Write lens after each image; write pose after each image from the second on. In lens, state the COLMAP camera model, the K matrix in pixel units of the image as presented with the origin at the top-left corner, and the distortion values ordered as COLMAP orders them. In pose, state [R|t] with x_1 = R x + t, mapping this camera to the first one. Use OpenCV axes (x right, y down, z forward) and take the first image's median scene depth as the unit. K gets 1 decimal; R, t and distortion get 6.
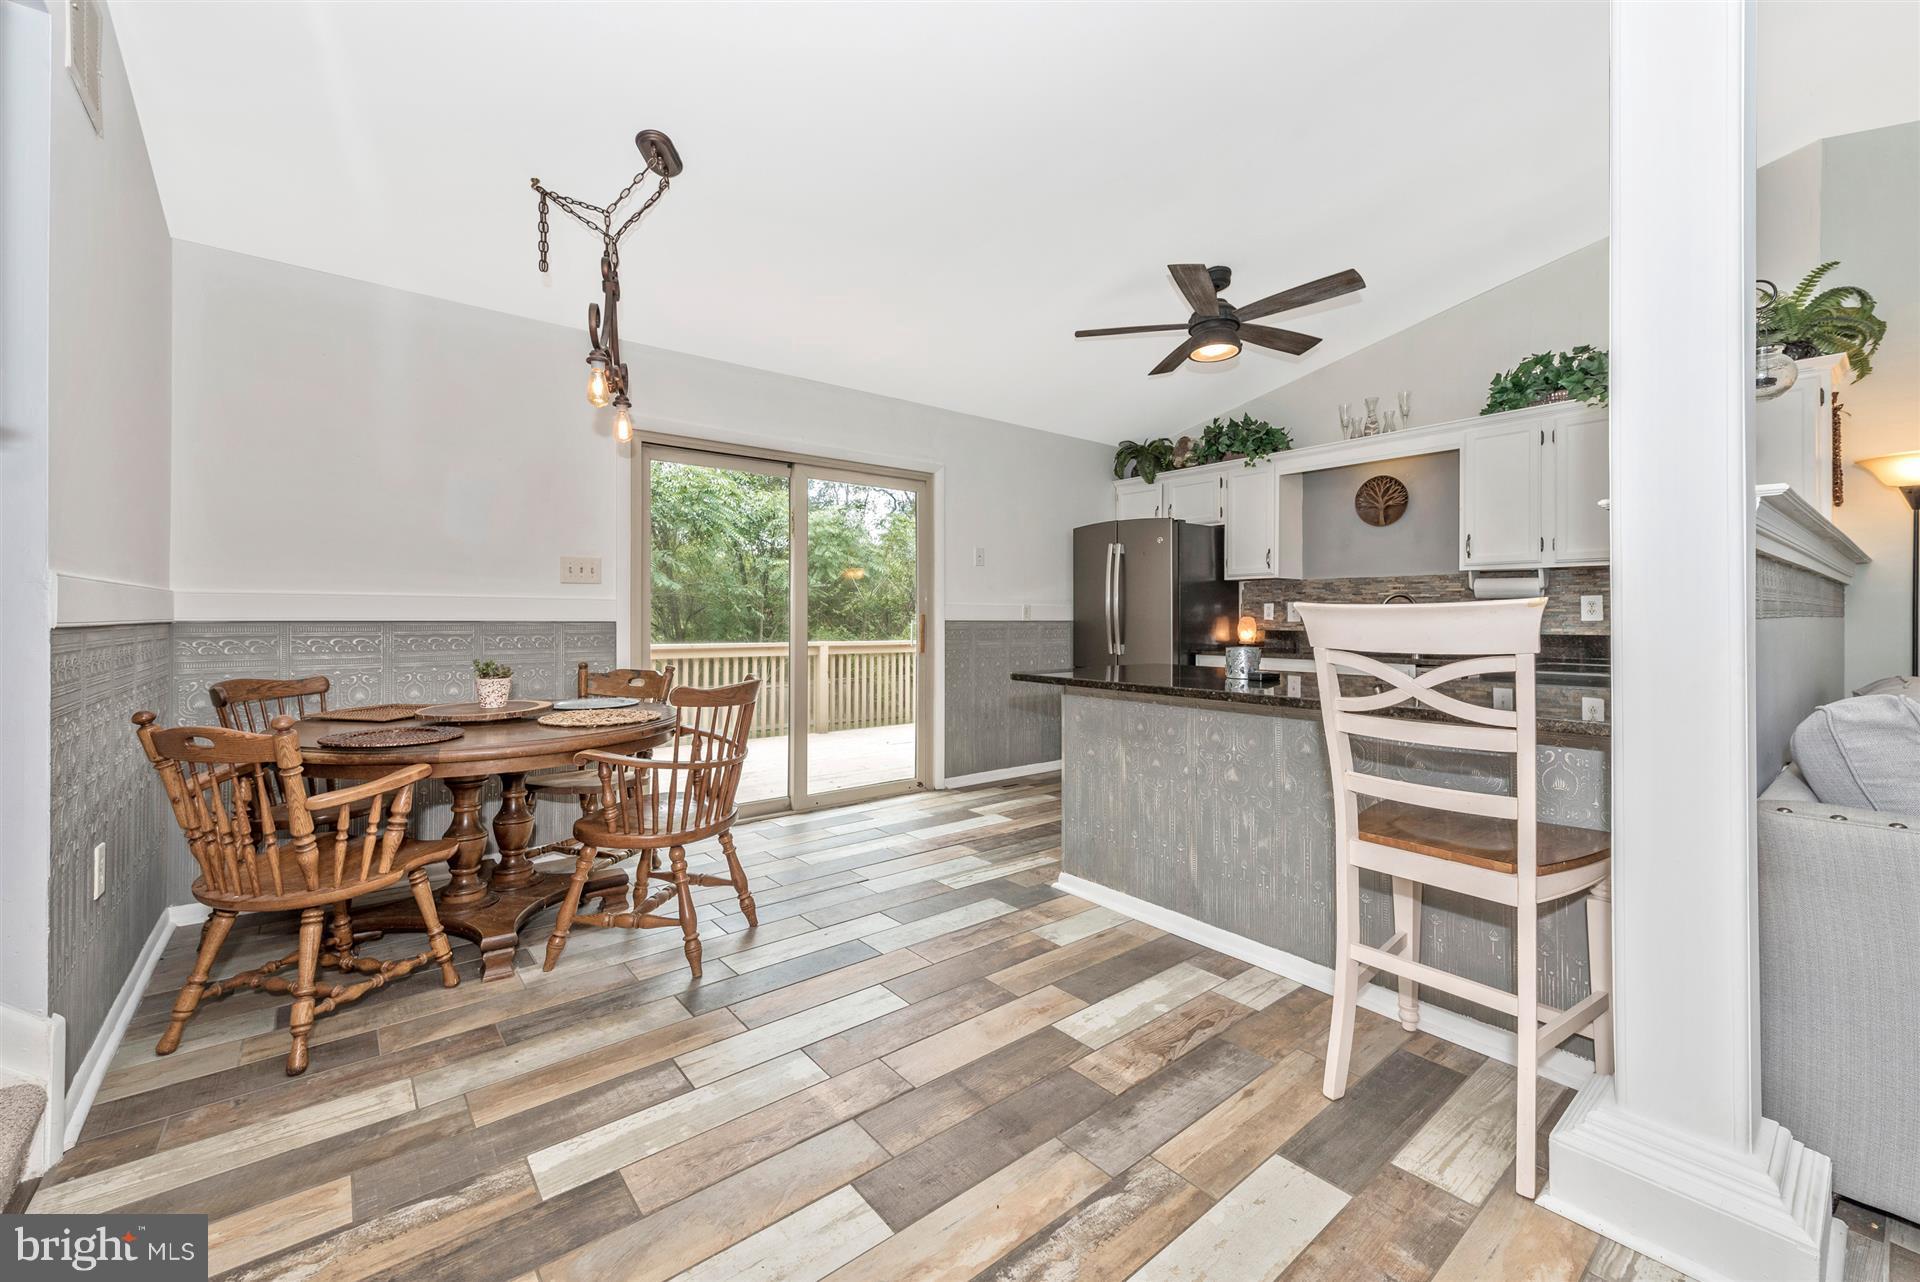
lens RADIAL K [[773.2, 0, 948.2], [0, 773.2, 632.9], [0, 0, 1]] dist [0.007620, -0.000060]
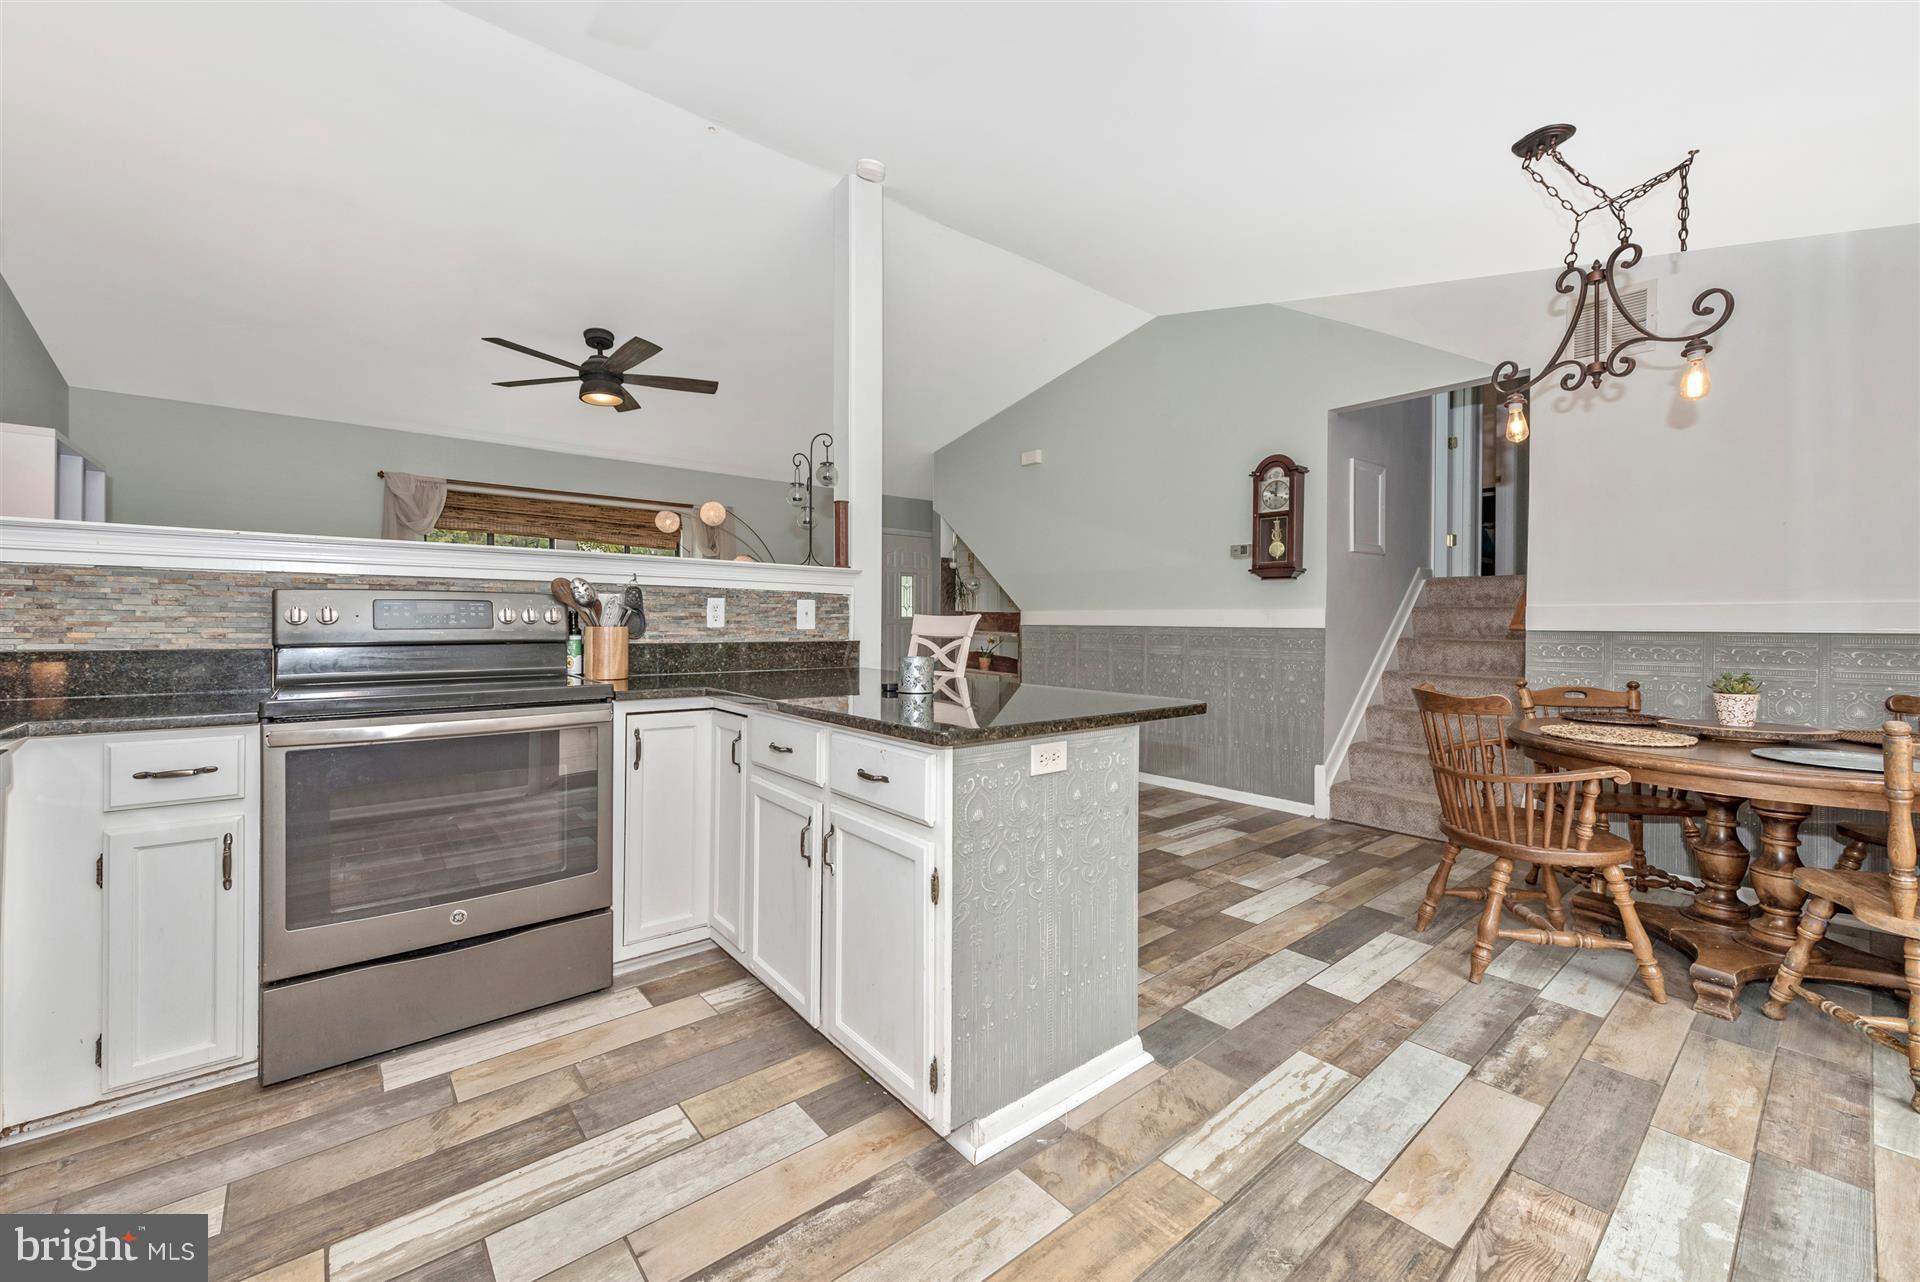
lens RADIAL K [[748.8, 0, 967.0], [0, 748.8, 622.6], [0, 0, 1]] dist [0.010549, -0.002606]
pose [[-0.999400, -0.008783, -0.033508, 0.327905], [-0.009535, 0.999705, 0.022354, -0.035921], [0.033302, 0.022660, -0.999188, 1.704867]]
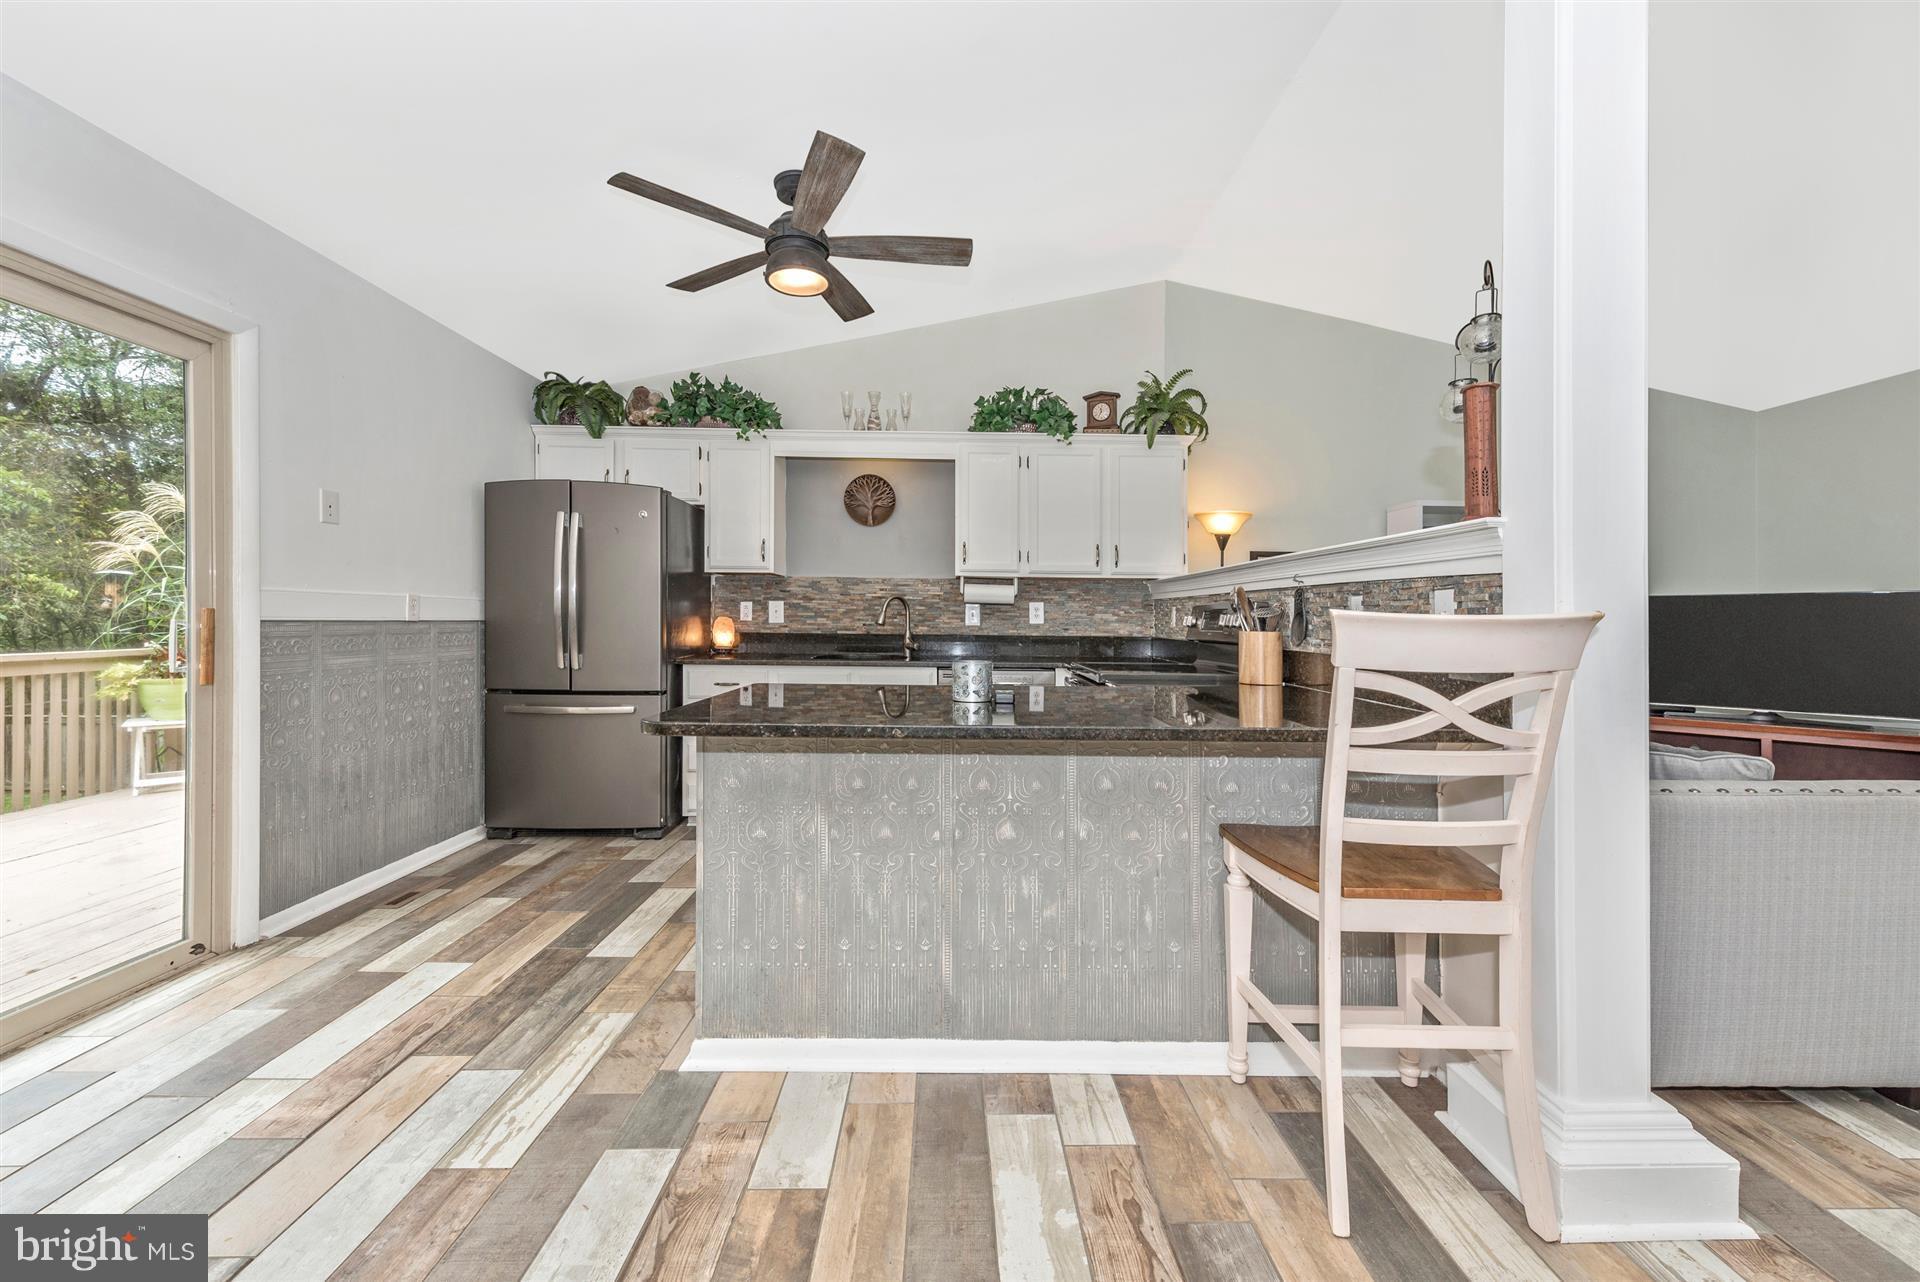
lens RADIAL K [[773.2, 0, 969.3], [0, 773.2, 624.5], [0, 0, 1]] dist [0.007620, -0.000060]
pose [[0.605662, 0.000091, 0.795722, -0.222135], [0.005581, 0.999975, -0.004362, -0.013184], [-0.795702, 0.007082, 0.605646, 0.491993]]
